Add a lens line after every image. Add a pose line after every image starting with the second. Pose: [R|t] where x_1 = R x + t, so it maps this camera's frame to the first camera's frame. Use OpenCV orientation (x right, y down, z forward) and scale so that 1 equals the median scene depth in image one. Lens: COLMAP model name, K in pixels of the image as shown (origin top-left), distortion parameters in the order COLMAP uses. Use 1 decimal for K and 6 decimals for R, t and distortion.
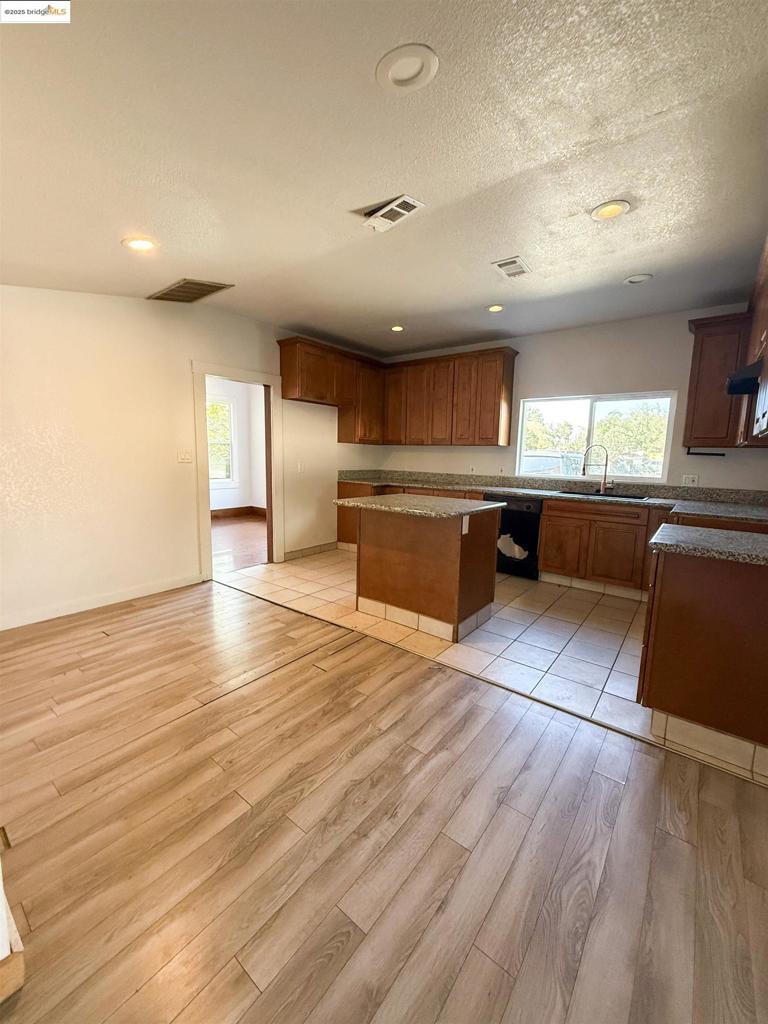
lens RADIAL K [[409.4, 0, 384.2], [0, 409.4, 510.1], [0, 0, 1]] dist [0.001459, 0.000258]
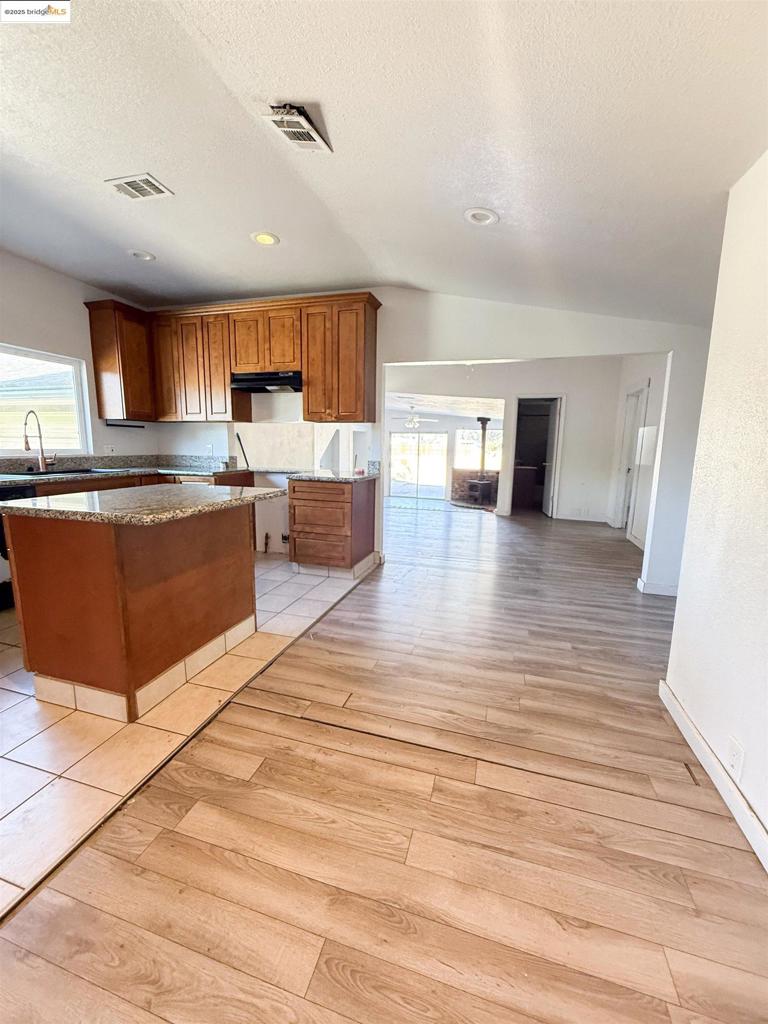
lens RADIAL K [[409.4, 0, 383.6], [0, 409.4, 512.8], [0, 0, 1]] dist [0.001459, 0.000258]
pose [[-0.365472, -0.179902, 0.913272, -0.852674], [0.098552, 0.968152, 0.230150, -0.143339], [-0.925591, 0.174118, -0.336102, 1.149643]]
